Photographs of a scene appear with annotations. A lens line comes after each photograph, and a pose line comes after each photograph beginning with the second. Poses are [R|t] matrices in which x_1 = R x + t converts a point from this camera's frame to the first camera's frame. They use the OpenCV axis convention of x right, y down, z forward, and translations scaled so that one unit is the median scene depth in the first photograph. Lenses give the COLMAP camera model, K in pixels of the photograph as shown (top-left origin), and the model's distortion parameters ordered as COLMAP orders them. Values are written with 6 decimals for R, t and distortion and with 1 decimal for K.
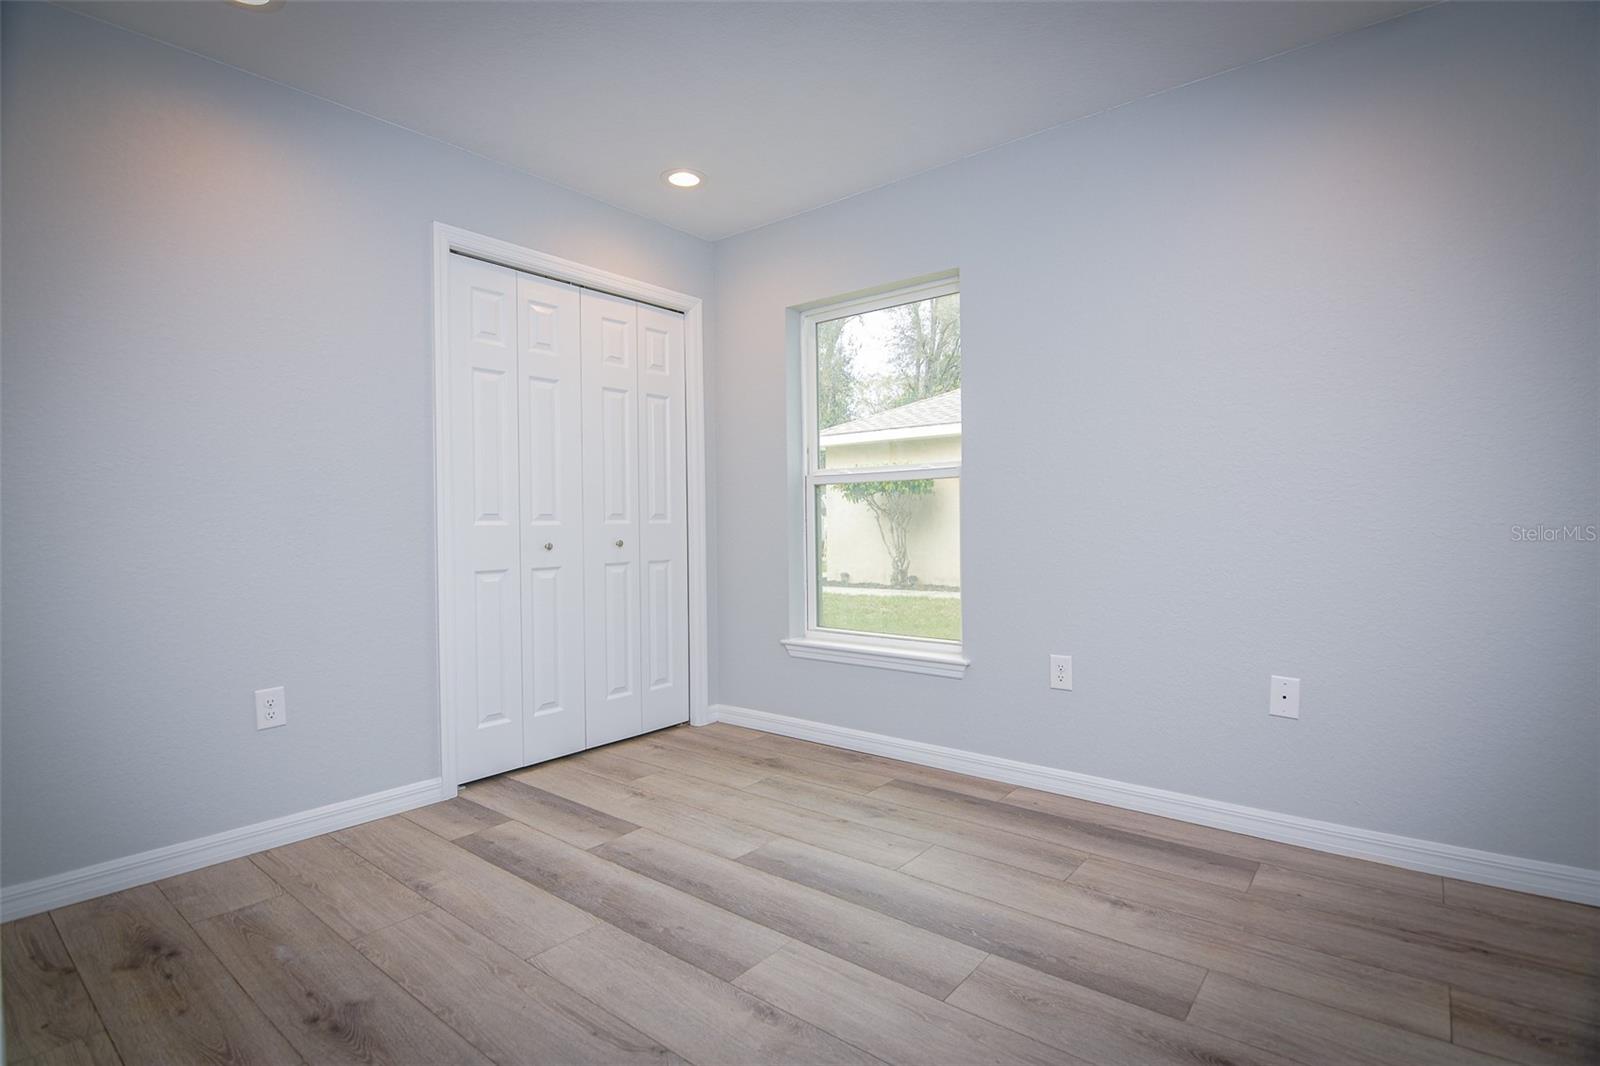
lens RADIAL K [[790.1, 0, 800.0], [0, 790.1, 533.0], [0, 0, 1]] dist [-0.008024, -0.001751]
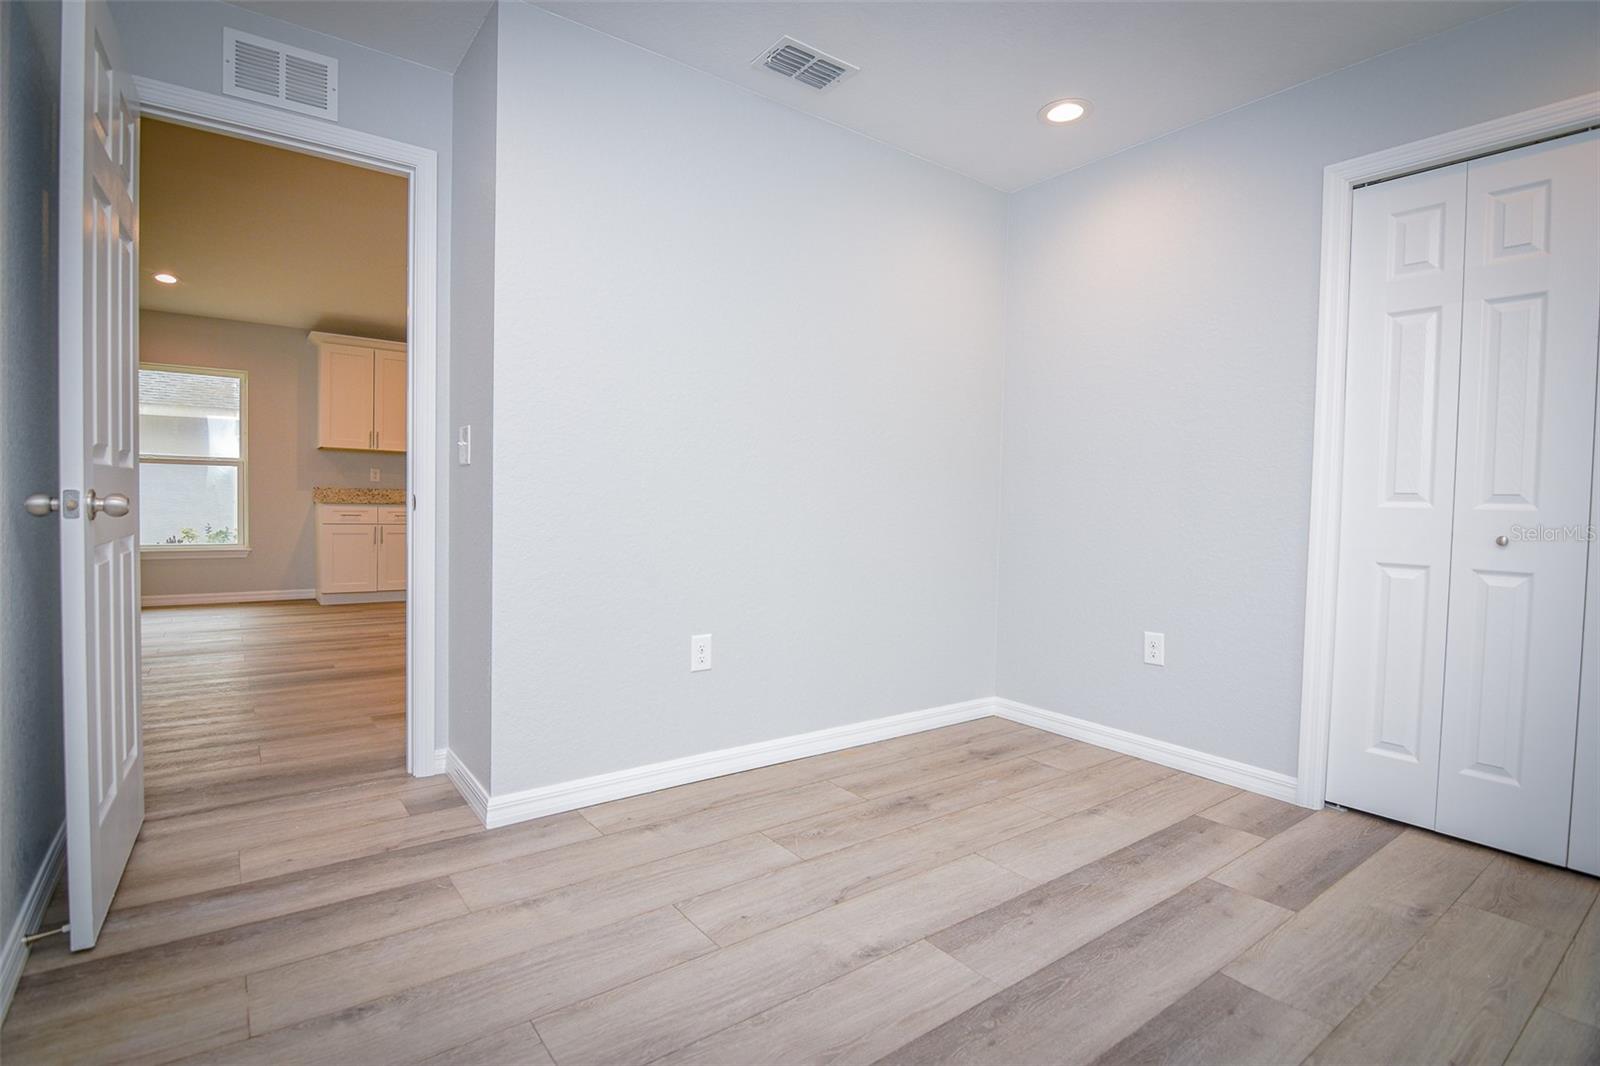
lens RADIAL K [[773.4, 0, 800.0], [0, 773.4, 533.0], [0, 0, 1]] dist [-0.008134, -0.001070]
pose [[-0.246987, 0.042824, -0.968072, 0.661788], [-0.035376, 0.997959, 0.053172, -0.005447], [0.968373, 0.047379, -0.244968, 0.779036]]
